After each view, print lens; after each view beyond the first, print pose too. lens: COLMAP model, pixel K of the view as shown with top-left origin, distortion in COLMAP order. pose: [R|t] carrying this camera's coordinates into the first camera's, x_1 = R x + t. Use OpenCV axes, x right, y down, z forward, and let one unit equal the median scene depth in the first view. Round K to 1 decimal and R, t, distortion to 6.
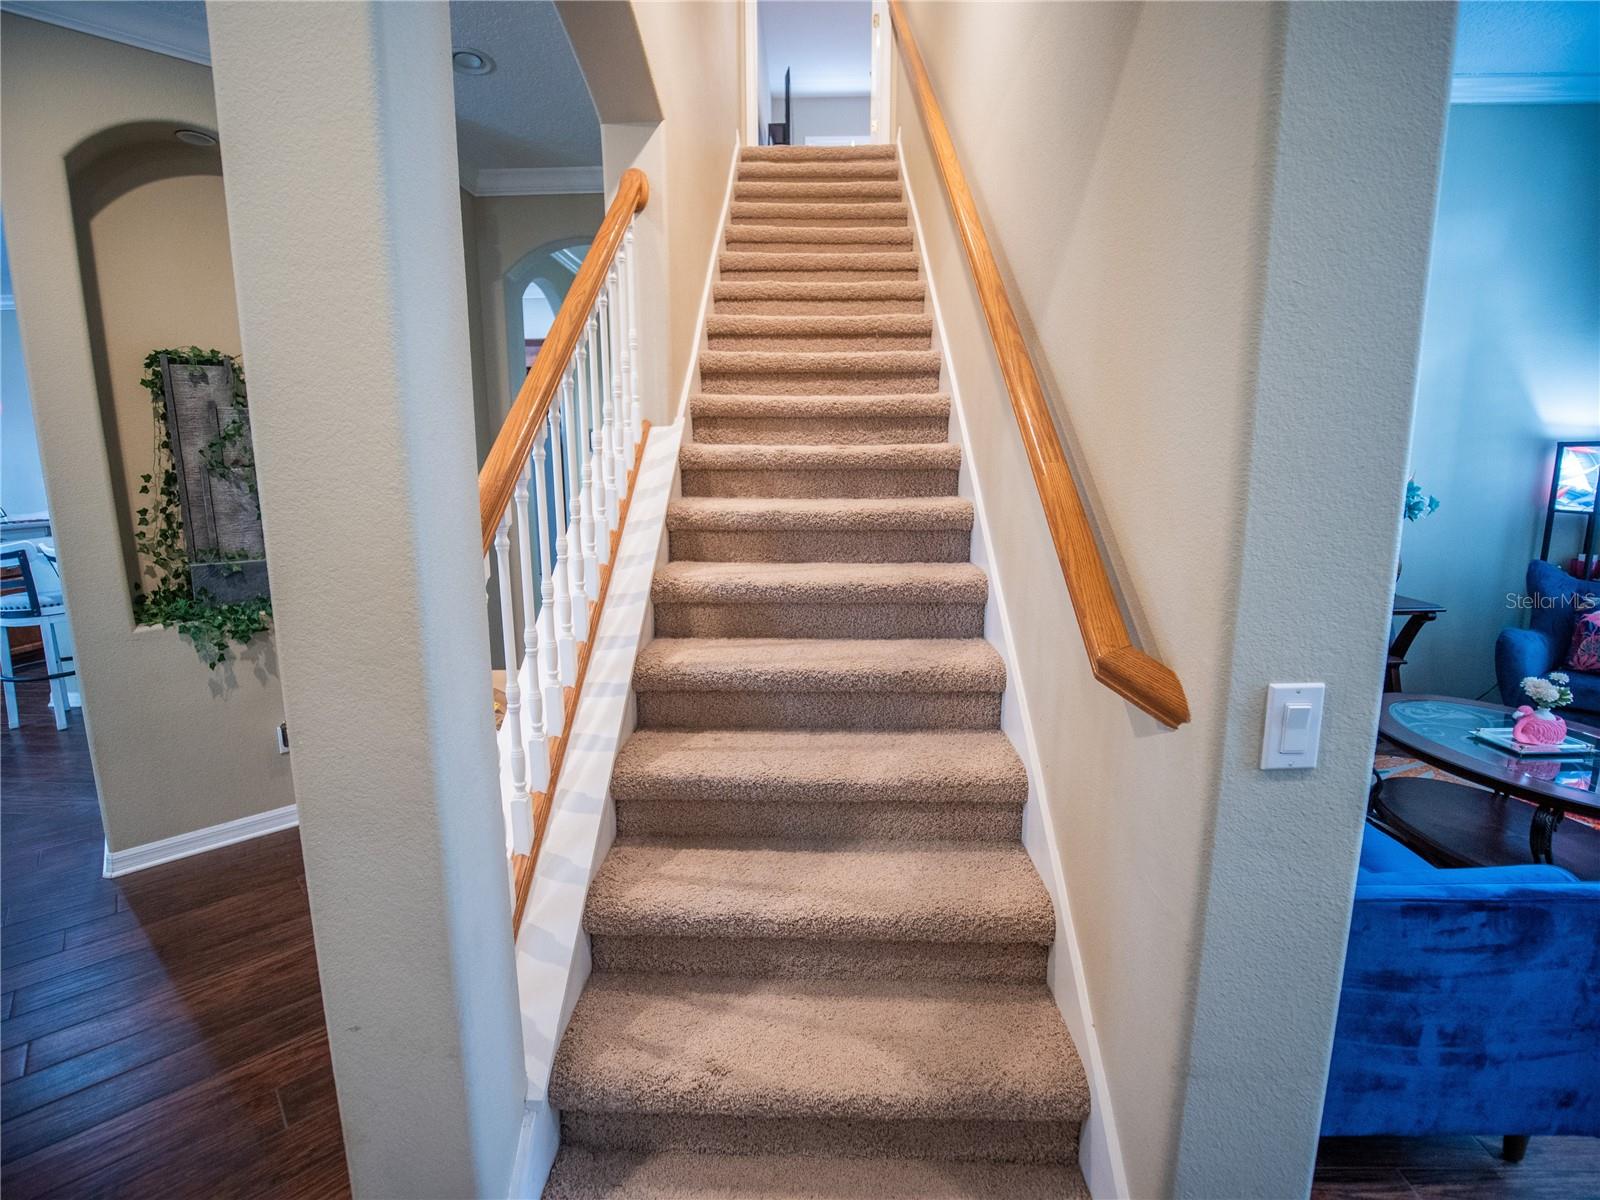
lens RADIAL K [[727.8, 0, 791.3], [0, 727.8, 583.2], [0, 0, 1]] dist [-0.015215, -0.001513]
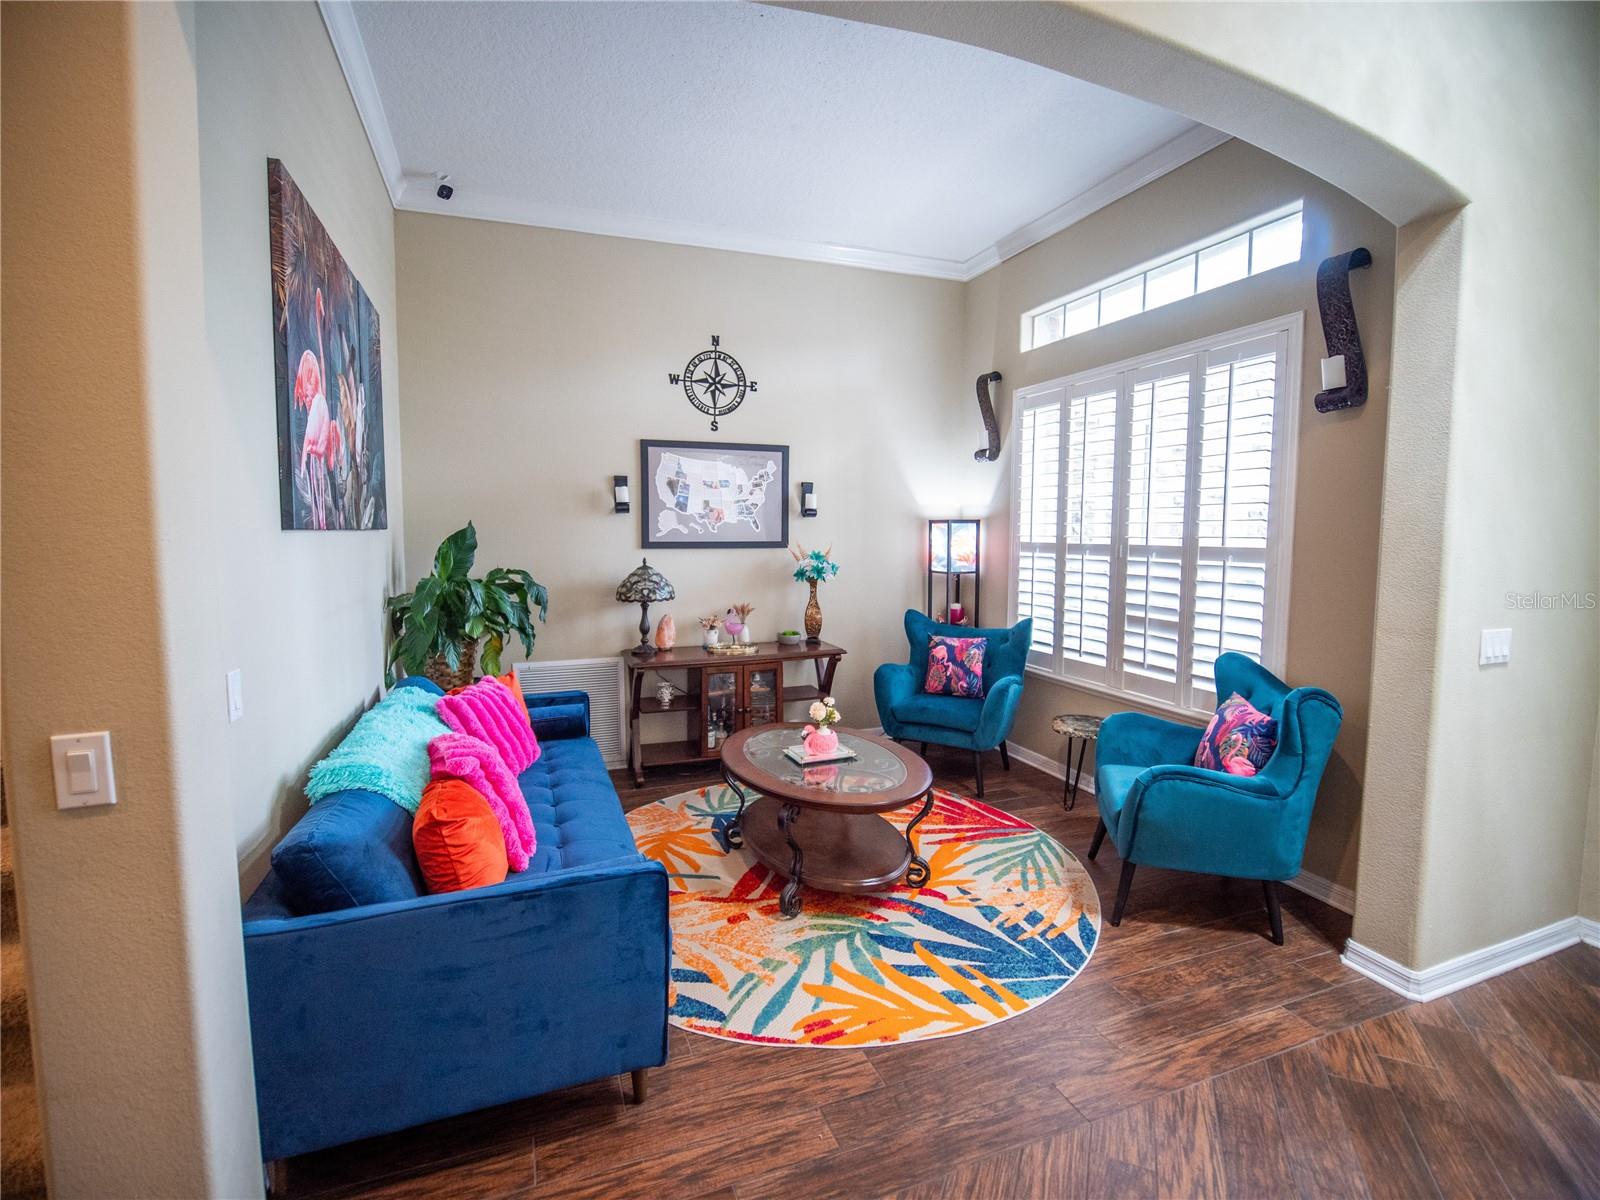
lens RADIAL K [[727.8, 0, 791.3], [0, 727.8, 583.2], [0, 0, 1]] dist [-0.015215, -0.001513]
pose [[0.925699, -0.030064, 0.377065, 0.941018], [0.067025, 0.994100, -0.085286, 0.048501], [-0.372276, 0.104222, 0.922252, -0.397069]]
